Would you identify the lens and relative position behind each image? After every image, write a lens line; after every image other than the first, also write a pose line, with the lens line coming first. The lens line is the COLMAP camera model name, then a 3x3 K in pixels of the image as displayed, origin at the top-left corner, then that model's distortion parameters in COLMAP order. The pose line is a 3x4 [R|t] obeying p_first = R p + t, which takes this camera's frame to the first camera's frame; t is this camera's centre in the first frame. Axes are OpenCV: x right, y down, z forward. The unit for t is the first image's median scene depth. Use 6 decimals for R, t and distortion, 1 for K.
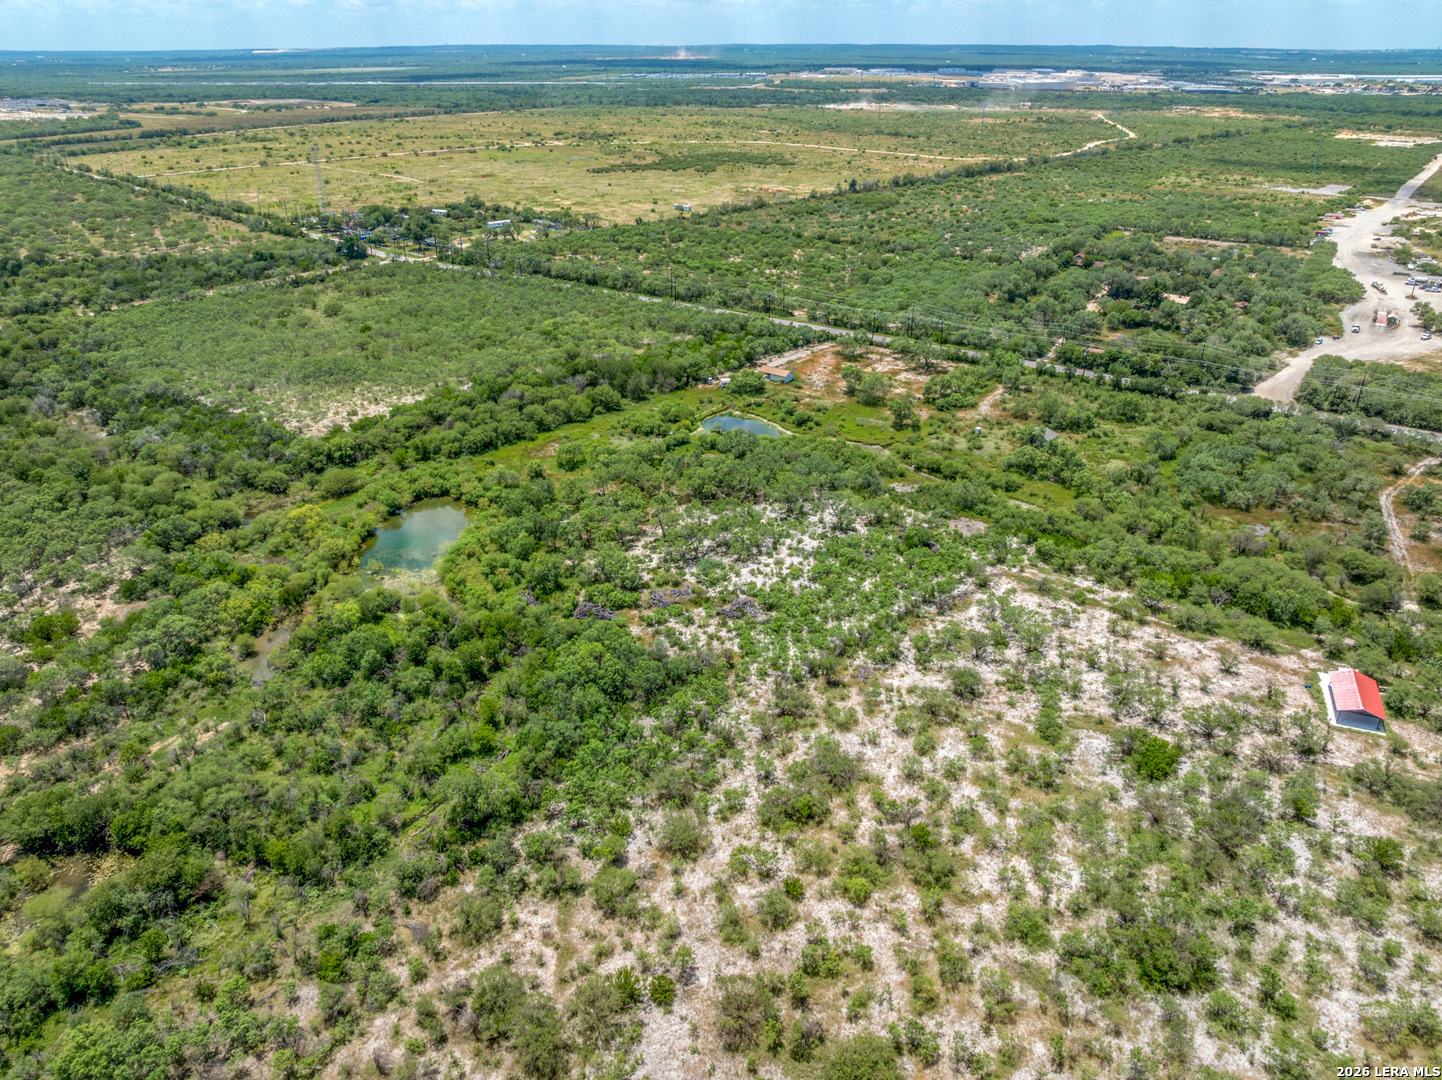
lens RADIAL K [[1006.3, 0, 721.0], [0, 1006.3, 540.0], [0, 0, 1]] dist [-0.042060, 0.006187]
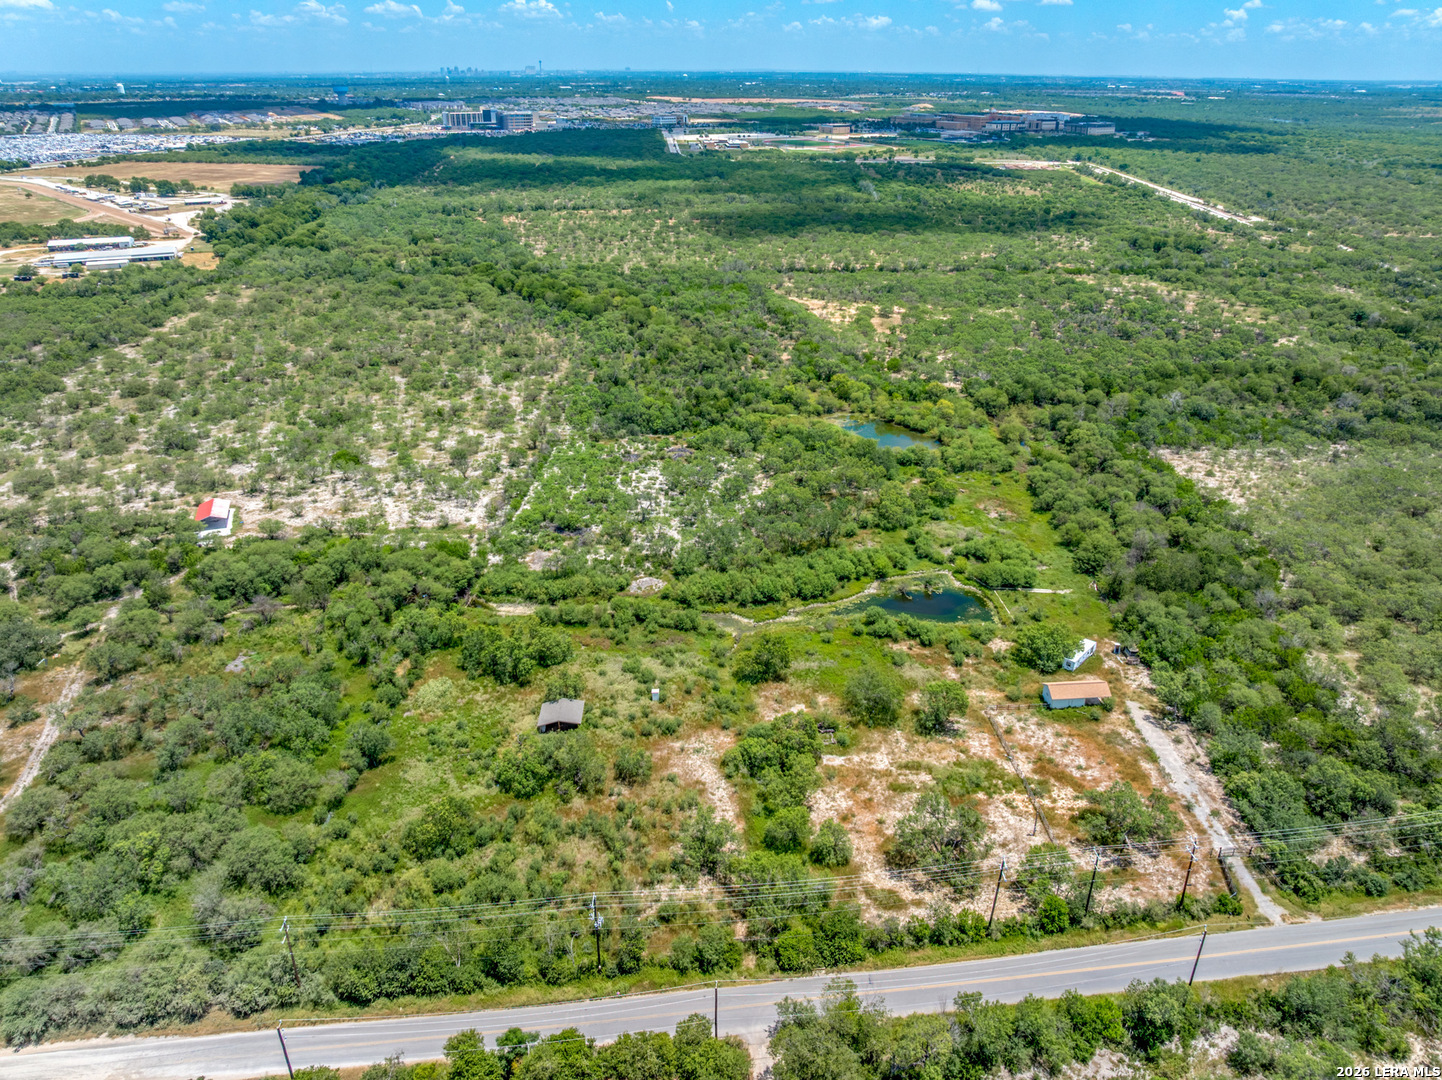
lens RADIAL K [[1006.3, 0, 721.0], [0, 1006.3, 540.0], [0, 0, 1]] dist [-0.042060, 0.006187]
pose [[-0.740894, 0.289700, -0.605929, 0.686515], [-0.298062, 0.666648, 0.683183, -0.730263], [0.601860, 0.686771, -0.407566, 1.441432]]
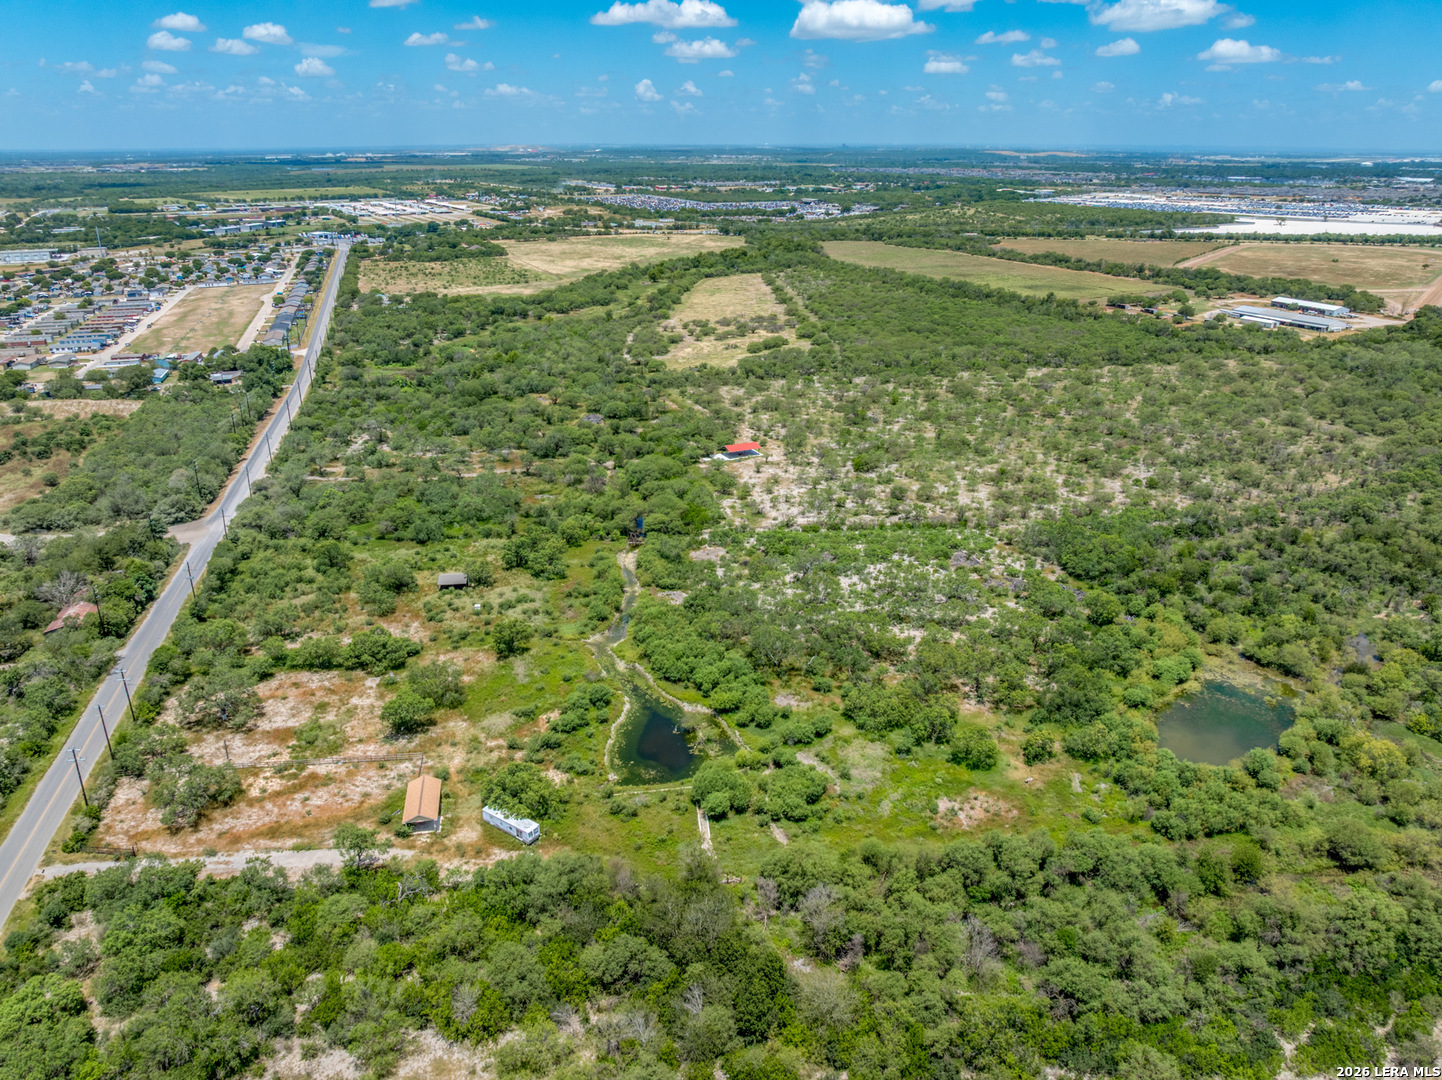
lens RADIAL K [[1006.3, 0, 721.0], [0, 1006.3, 540.0], [0, 0, 1]] dist [-0.042060, 0.006187]
pose [[-0.752324, -0.233157, 0.616155, -0.438380], [0.299016, 0.712538, 0.634727, -0.709467], [-0.587025, 0.661761, -0.466342, 1.451354]]
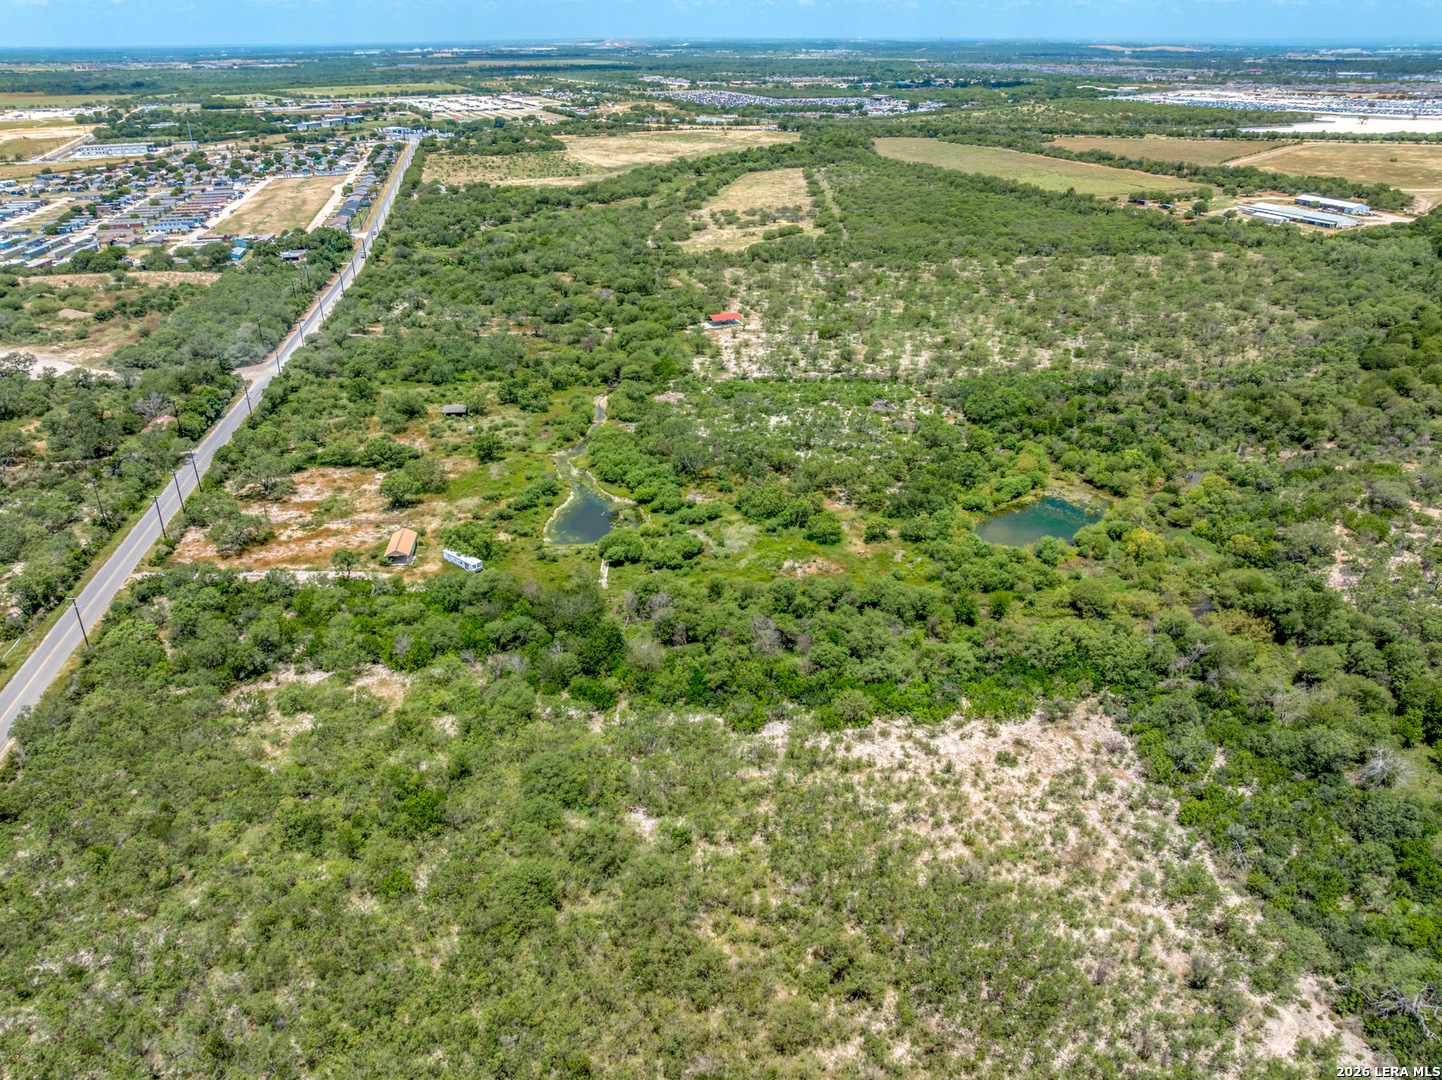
lens RADIAL K [[1006.3, 0, 721.0], [0, 1006.3, 540.0], [0, 0, 1]] dist [-0.042060, 0.006187]
pose [[-0.692753, -0.312772, 0.649821, -0.708620], [0.330426, 0.663258, 0.671496, -0.740206], [-0.641024, 0.679899, -0.356126, 1.507183]]
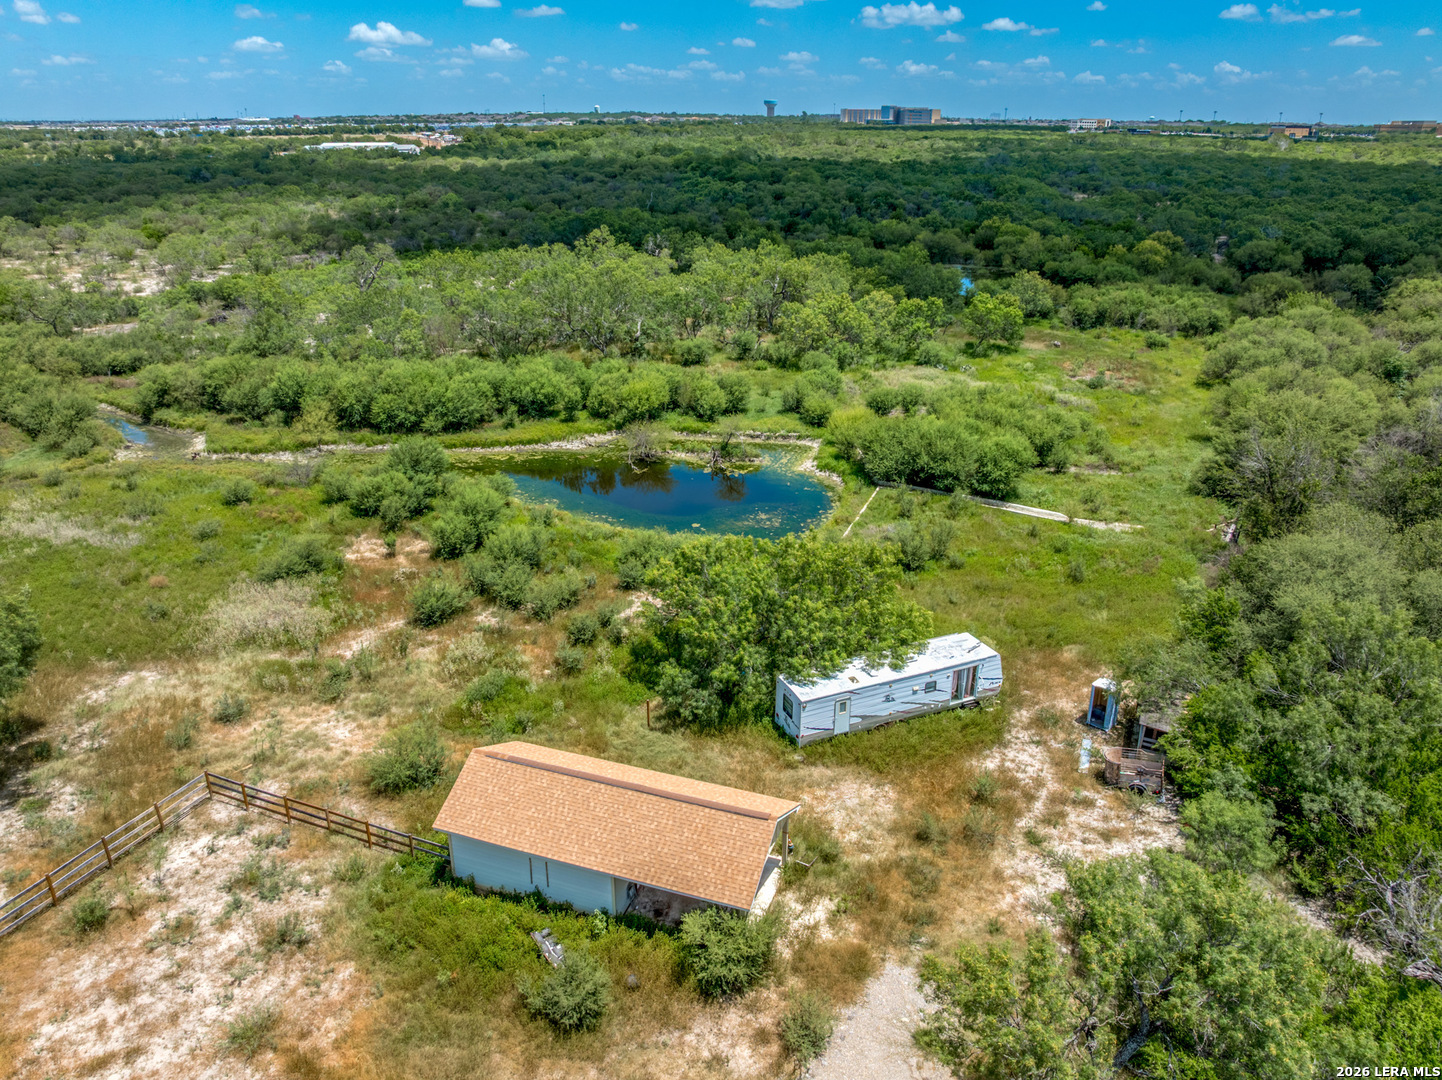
lens RADIAL K [[1006.3, 0, 721.0], [0, 1006.3, 540.0], [0, 0, 1]] dist [-0.042060, 0.006187]
pose [[-0.953051, 0.119362, -0.278293, 0.094269], [-0.132767, 0.661273, 0.738303, -0.354936], [0.272153, 0.740588, -0.614380, 1.432989]]
